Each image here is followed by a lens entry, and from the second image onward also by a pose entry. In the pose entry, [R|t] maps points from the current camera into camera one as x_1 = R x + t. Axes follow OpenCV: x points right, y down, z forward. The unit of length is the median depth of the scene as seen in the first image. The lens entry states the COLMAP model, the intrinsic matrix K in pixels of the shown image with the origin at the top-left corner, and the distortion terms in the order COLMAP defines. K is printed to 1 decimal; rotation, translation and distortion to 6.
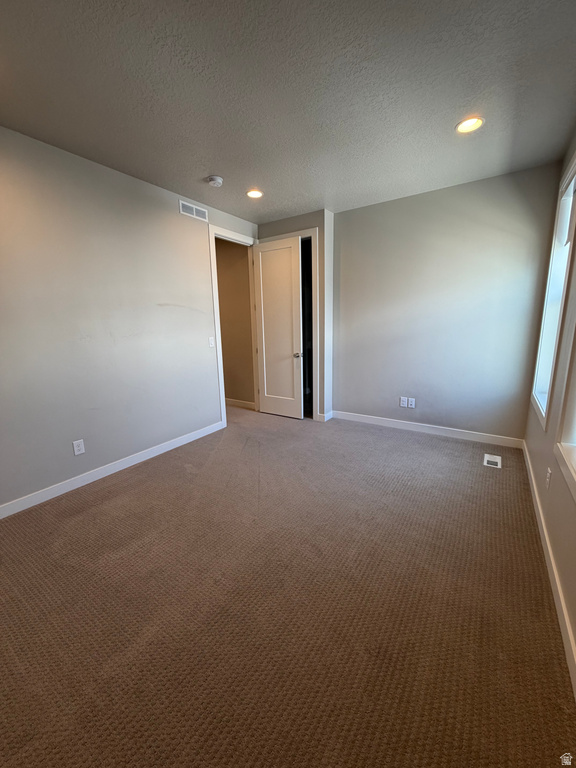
lens RADIAL K [[306.5, 0, 295.8], [0, 306.5, 392.2], [0, 0, 1]] dist [0.000564, 0.001328]
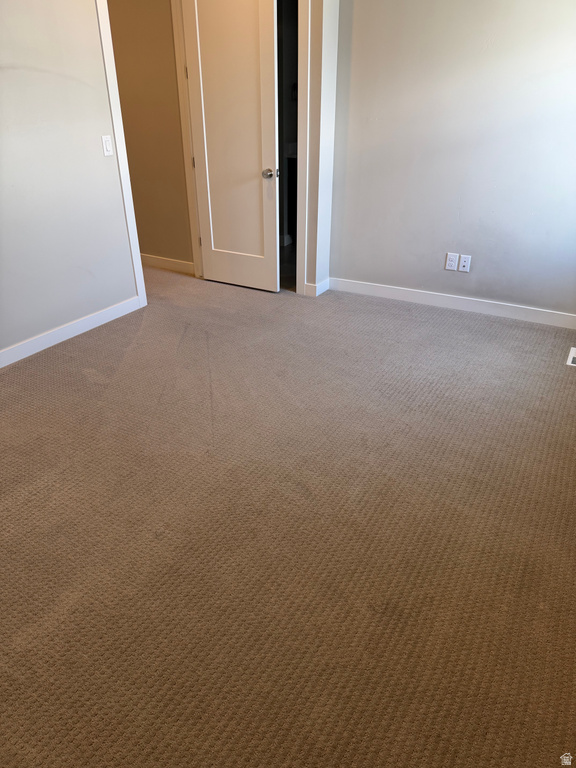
lens RADIAL K [[555.0, 0, 288.2], [0, 555.0, 381.3], [0, 0, 1]] dist [0.068518, -0.016518]
pose [[0.998982, -0.013062, 0.043178, -0.016266], [0.001576, 0.966683, 0.255972, -0.035603], [-0.045083, -0.255644, 0.965719, -0.134696]]
